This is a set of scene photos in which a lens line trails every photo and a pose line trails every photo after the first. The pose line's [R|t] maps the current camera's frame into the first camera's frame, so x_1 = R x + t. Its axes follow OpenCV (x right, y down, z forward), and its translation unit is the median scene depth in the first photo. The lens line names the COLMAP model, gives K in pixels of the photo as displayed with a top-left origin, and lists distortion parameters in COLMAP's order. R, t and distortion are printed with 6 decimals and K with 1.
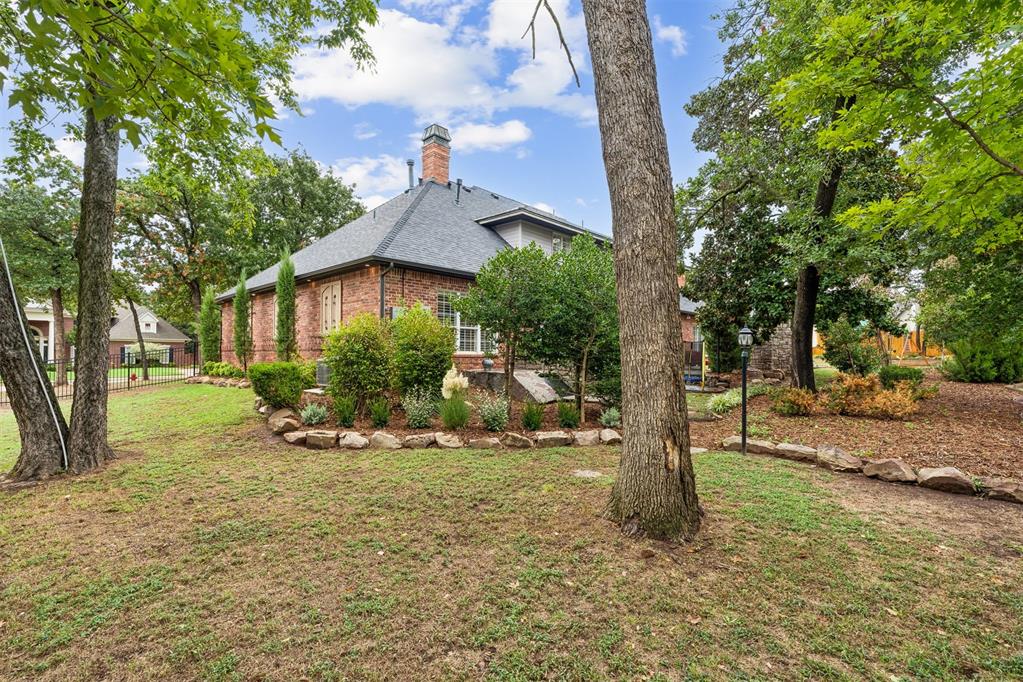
lens RADIAL K [[459.1, 0, 508.7], [0, 459.1, 338.7], [0, 0, 1]] dist [-0.001113, 0.000247]
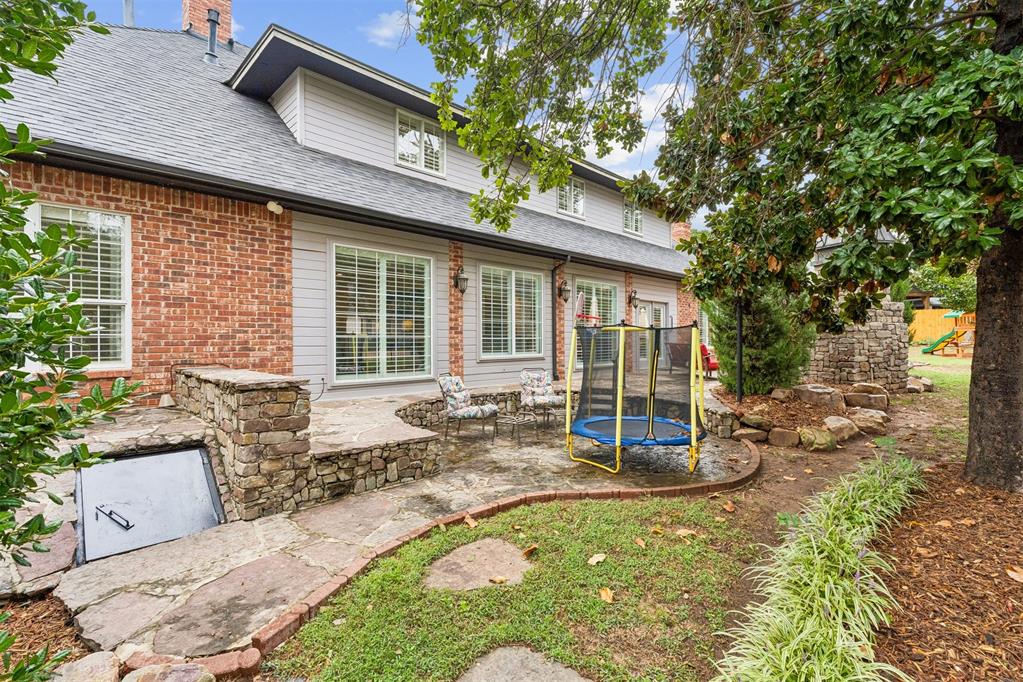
lens RADIAL K [[459.1, 0, 508.7], [0, 459.1, 338.7], [0, 0, 1]] dist [-0.001113, 0.000247]
pose [[0.999096, -0.012067, -0.040772, 0.253563], [0.012602, 0.999837, 0.012900, 0.010309], [0.040610, -0.013402, 0.999085, 0.551523]]
